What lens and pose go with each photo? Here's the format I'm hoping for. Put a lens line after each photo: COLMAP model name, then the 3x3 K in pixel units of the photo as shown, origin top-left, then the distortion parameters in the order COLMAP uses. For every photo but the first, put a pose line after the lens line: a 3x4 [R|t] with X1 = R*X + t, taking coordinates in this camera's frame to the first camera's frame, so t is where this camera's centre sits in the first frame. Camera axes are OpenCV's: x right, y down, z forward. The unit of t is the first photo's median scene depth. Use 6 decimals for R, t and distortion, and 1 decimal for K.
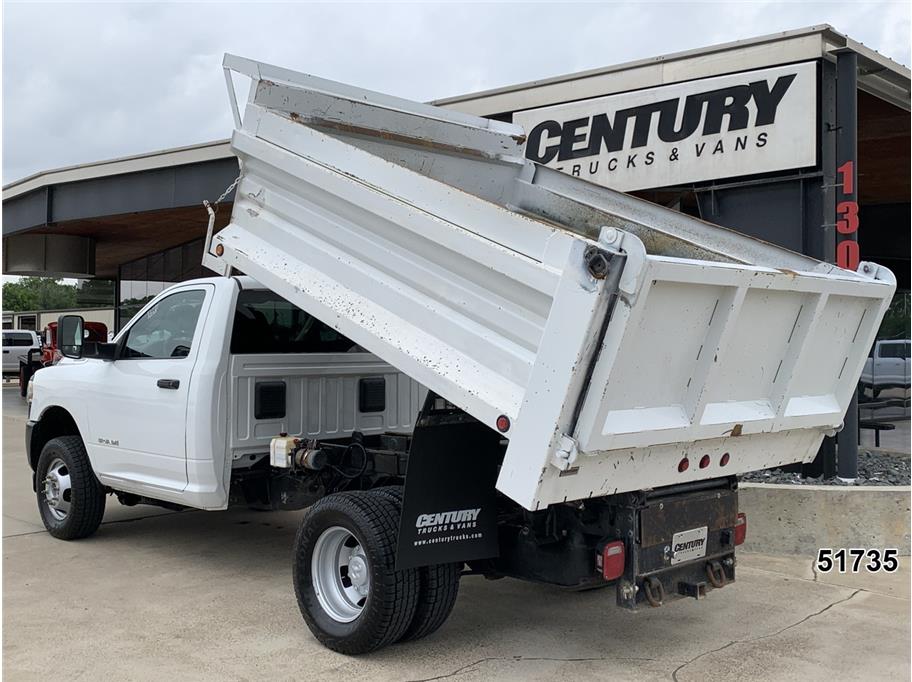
lens RADIAL K [[1024.0, 0, 456.0], [0, 1024.0, 341.0], [0, 0, 1]] dist [0.104596, -0.042104]
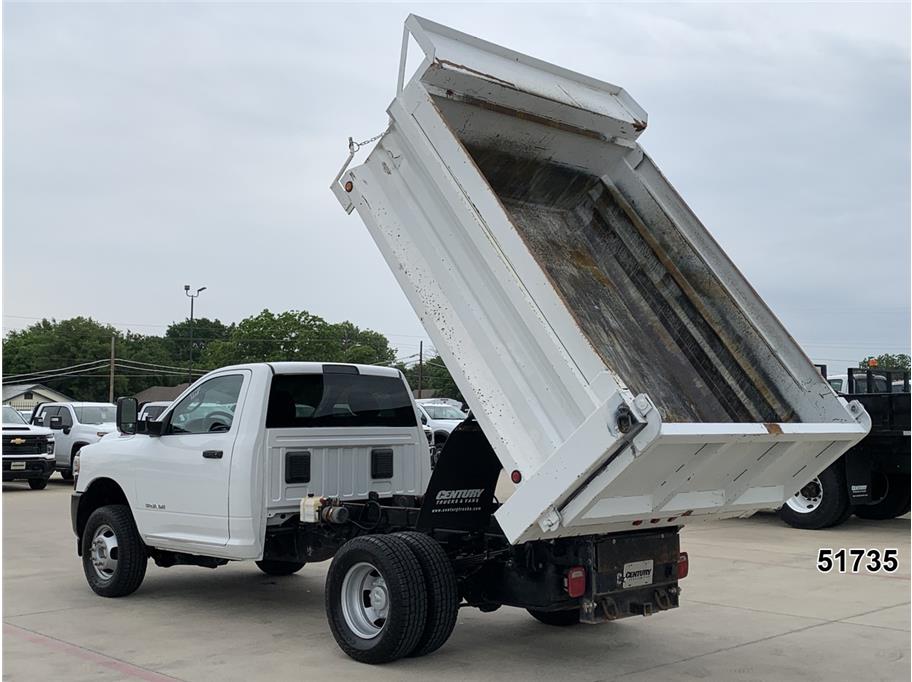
lens RADIAL K [[1024.0, 0, 456.0], [0, 1024.0, 341.0], [0, 0, 1]] dist [0.104596, -0.042104]
pose [[0.999970, -0.006776, 0.003863, -0.002129], [0.007051, 0.997068, -0.076197, 0.004251], [-0.003336, 0.076222, 0.997085, -0.223860]]
